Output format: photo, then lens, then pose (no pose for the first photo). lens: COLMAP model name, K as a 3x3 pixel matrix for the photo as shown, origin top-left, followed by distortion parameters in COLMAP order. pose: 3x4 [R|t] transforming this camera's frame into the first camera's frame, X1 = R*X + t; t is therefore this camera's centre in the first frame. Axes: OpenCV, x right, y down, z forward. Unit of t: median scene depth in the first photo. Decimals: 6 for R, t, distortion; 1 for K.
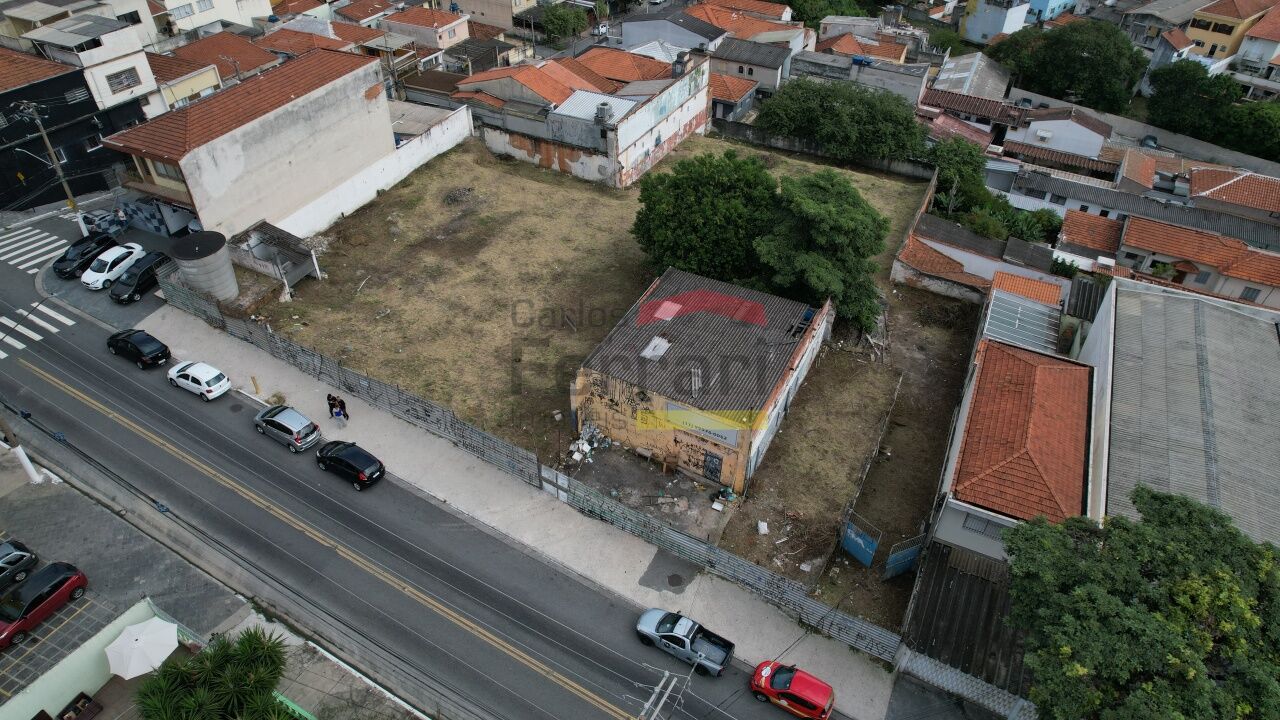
lens RADIAL K [[818.9, 0, 642.9], [0, 818.9, 367.7], [0, 0, 1]] dist [-0.083701, 0.074862]
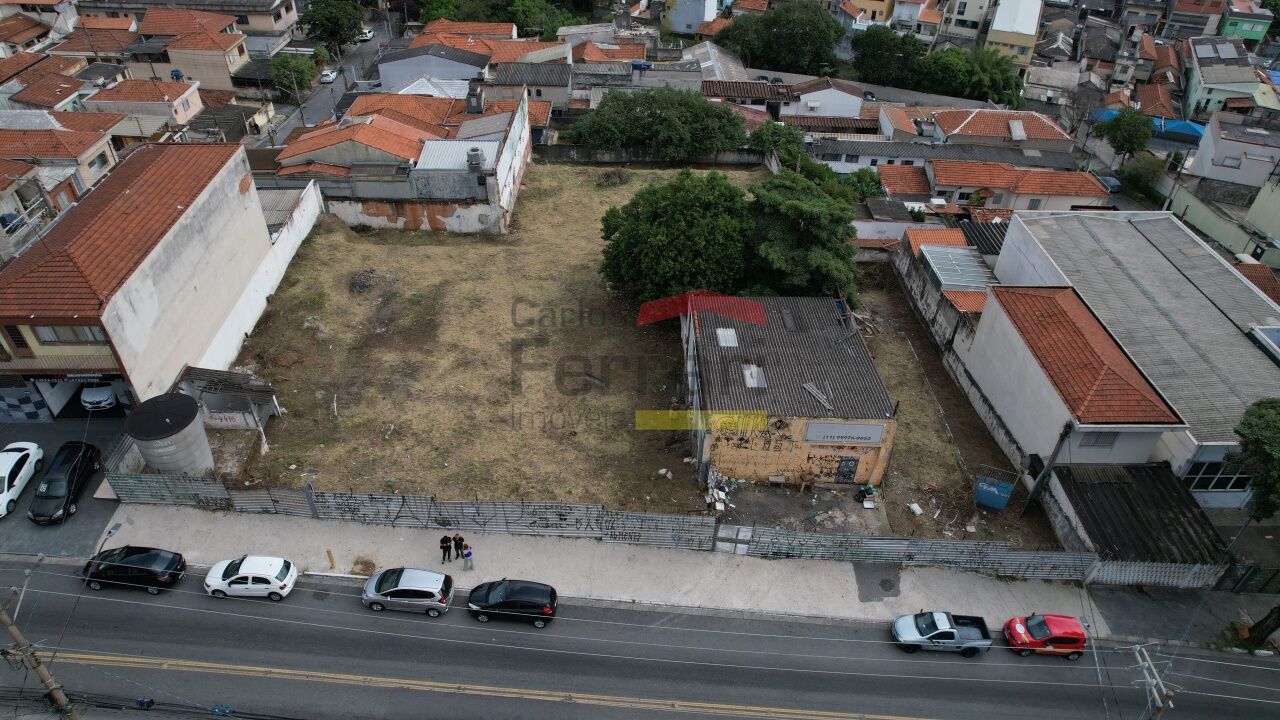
lens RADIAL K [[818.9, 0, 642.9], [0, 818.9, 367.7], [0, 0, 1]] dist [-0.083701, 0.074862]
pose [[0.890467, -0.276112, 0.361705, -0.291410], [0.280876, 0.958889, 0.040501, -0.070429], [-0.358018, 0.065530, 0.931412, 0.082249]]
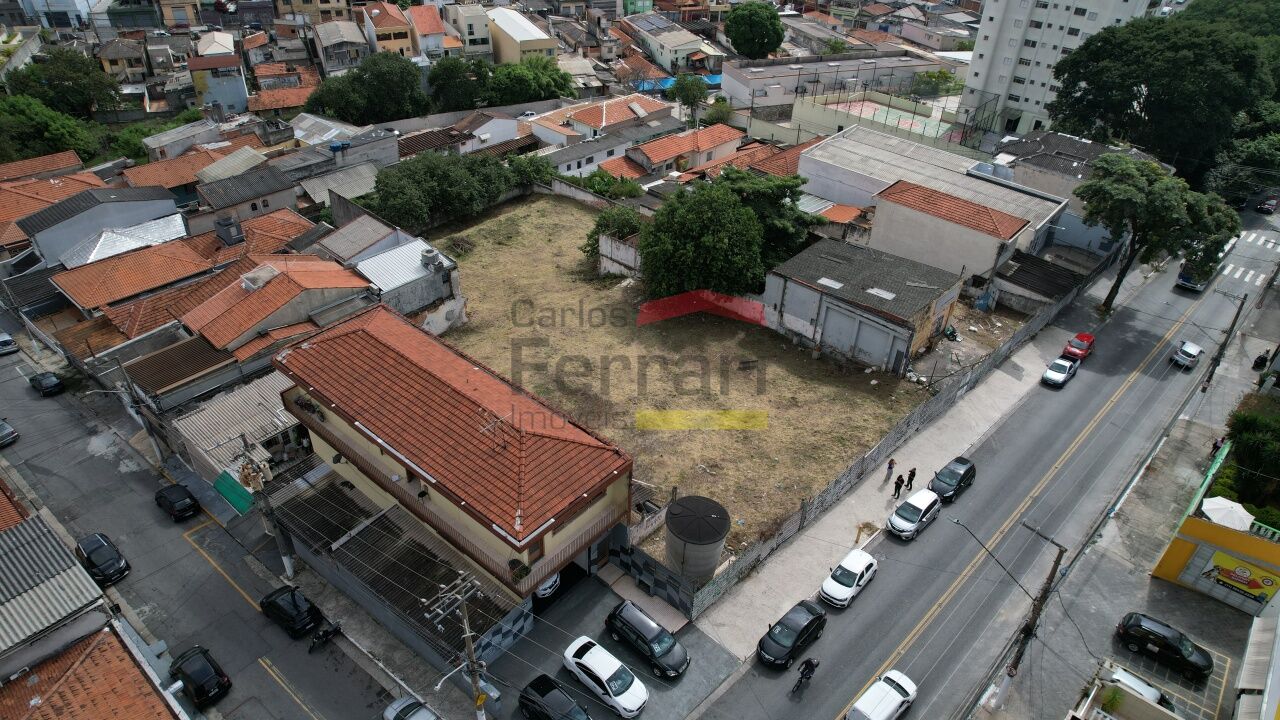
lens RADIAL K [[818.9, 0, 642.9], [0, 818.9, 367.7], [0, 0, 1]] dist [-0.083701, 0.074862]
pose [[0.262920, -0.566581, 0.780934, -0.797564], [0.590355, 0.734676, 0.334263, -0.405264], [-0.763121, 0.373144, 0.527645, 0.397829]]
